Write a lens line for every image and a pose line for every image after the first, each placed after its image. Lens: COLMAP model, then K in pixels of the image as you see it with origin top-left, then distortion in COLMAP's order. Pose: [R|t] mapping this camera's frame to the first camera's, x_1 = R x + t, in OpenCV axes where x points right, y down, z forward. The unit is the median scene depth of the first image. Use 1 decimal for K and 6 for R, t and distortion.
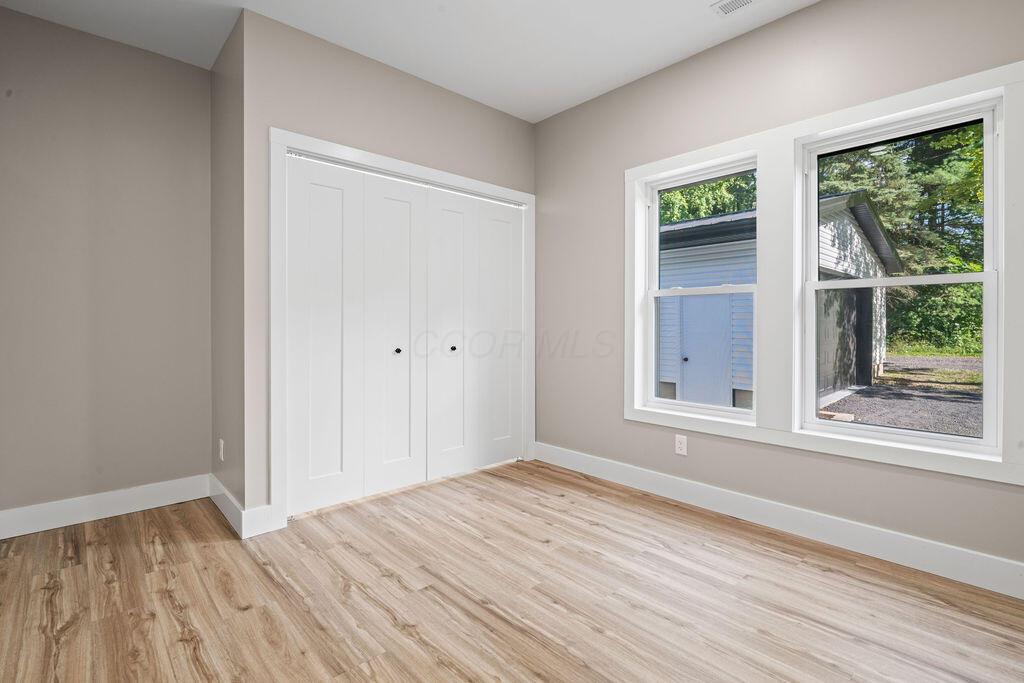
lens RADIAL K [[485.3, 0, 515.4], [0, 485.3, 330.1], [0, 0, 1]] dist [0.000365, -0.000108]
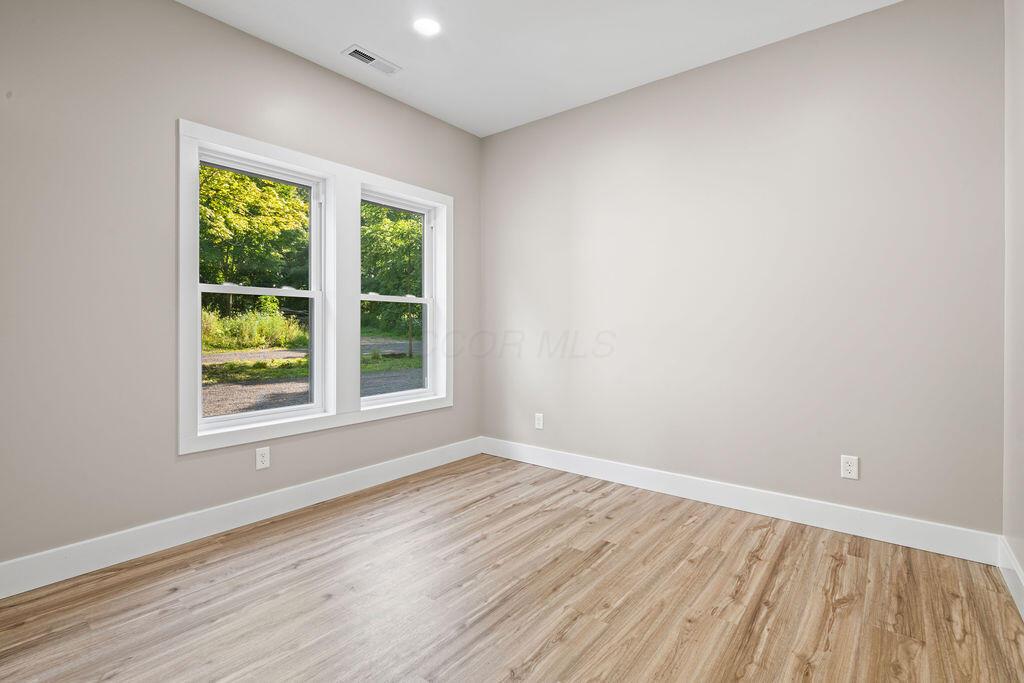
lens RADIAL K [[485.3, 0, 515.4], [0, 485.3, 330.1], [0, 0, 1]] dist [0.000365, -0.000108]
pose [[-0.165662, -0.004213, 0.986174, -0.752446], [0.008768, 0.999945, 0.005745, -0.007033], [-0.986144, 0.009598, -0.165616, 0.796371]]
